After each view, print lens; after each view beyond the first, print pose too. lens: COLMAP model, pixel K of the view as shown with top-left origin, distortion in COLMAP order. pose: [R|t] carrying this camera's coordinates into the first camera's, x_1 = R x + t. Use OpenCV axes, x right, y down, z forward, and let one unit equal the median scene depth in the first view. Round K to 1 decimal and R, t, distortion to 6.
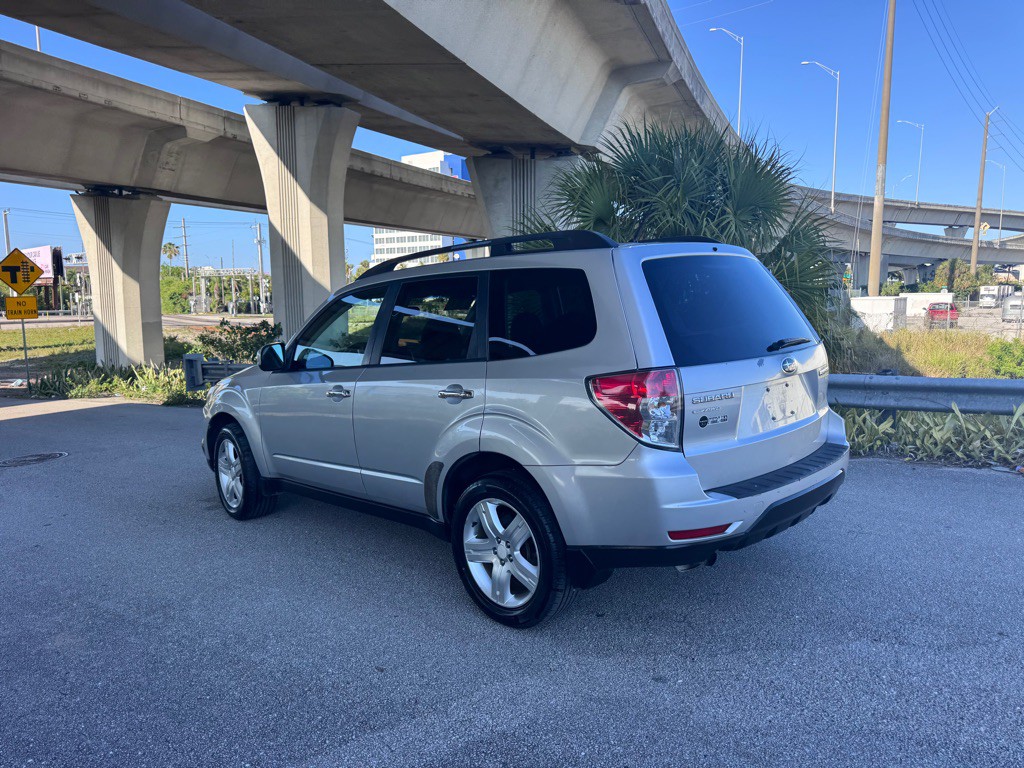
lens RADIAL K [[723.2, 0, 515.3], [0, 723.2, 377.0], [0, 0, 1]] dist [0.042264, -0.048654]
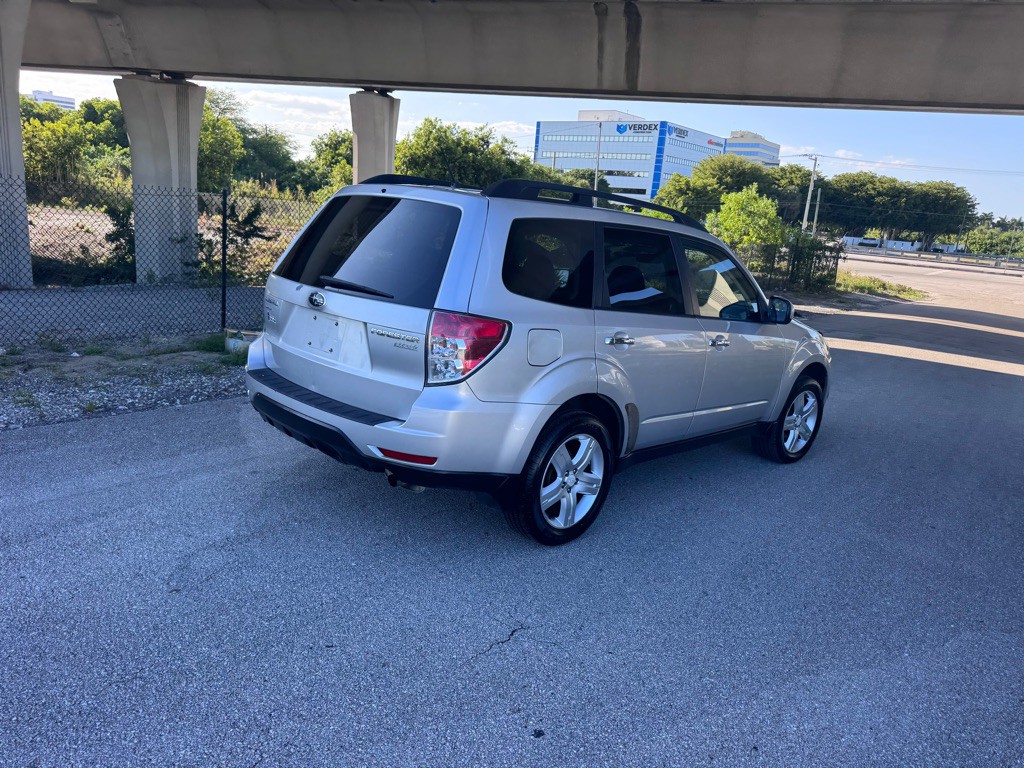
lens RADIAL K [[724.0, 0, 514.9], [0, 724.0, 383.9], [0, 0, 1]] dist [0.039706, -0.049139]
pose [[-0.005525, 0.249814, -0.968278, 0.653344], [-0.196880, 0.949069, 0.245981, -0.099212], [0.980412, 0.191993, 0.043940, 0.573409]]
